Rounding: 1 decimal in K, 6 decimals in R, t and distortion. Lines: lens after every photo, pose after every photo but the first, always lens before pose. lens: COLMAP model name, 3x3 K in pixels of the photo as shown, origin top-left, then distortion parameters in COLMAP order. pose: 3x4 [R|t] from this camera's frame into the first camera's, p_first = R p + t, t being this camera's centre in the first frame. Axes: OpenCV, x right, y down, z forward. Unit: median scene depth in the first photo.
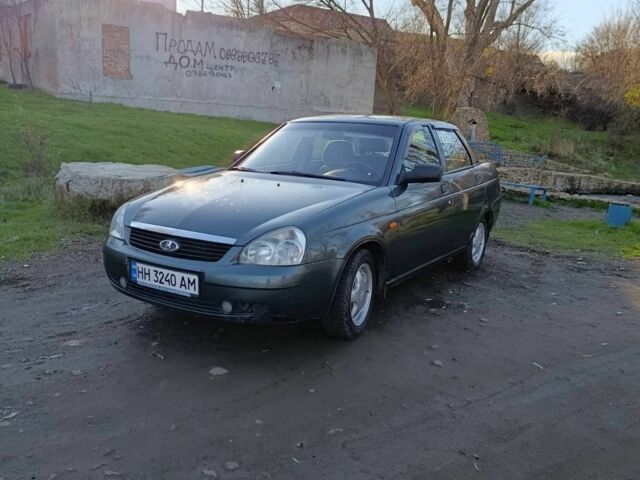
lens RADIAL K [[551.8, 0, 299.2], [0, 551.8, 238.5], [0, 0, 1]] dist [0.011429, 0.000288]
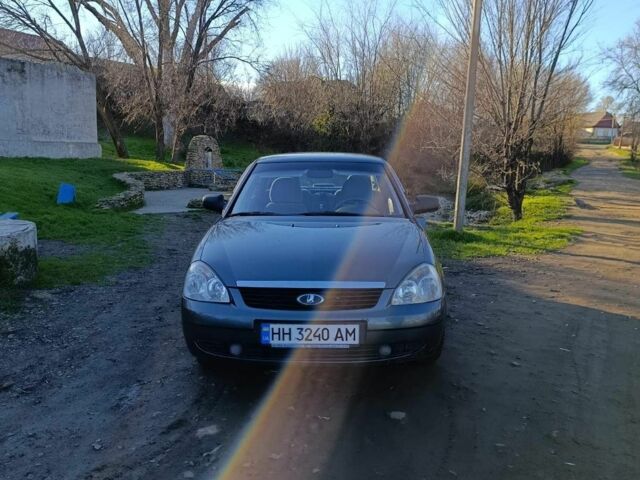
lens RADIAL K [[559.1, 0, 308.5], [0, 559.1, 242.0], [0, 0, 1]] dist [0.067425, -0.127150]
pose [[0.868665, -0.105692, 0.483994, -0.697045], [0.126864, 0.991858, -0.011096, -0.075443], [-0.478881, 0.071040, 0.875001, 0.149206]]
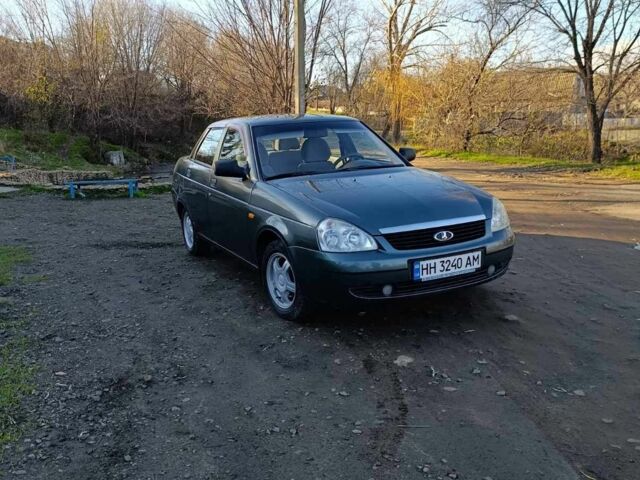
lens RADIAL K [[559.1, 0, 308.5], [0, 559.1, 242.0], [0, 0, 1]] dist [0.067425, -0.127150]
pose [[0.536295, -0.231479, 0.811668, -1.303482], [0.224679, 0.966112, 0.127072, -0.180613], [-0.813576, 0.114217, 0.570130, 0.580137]]
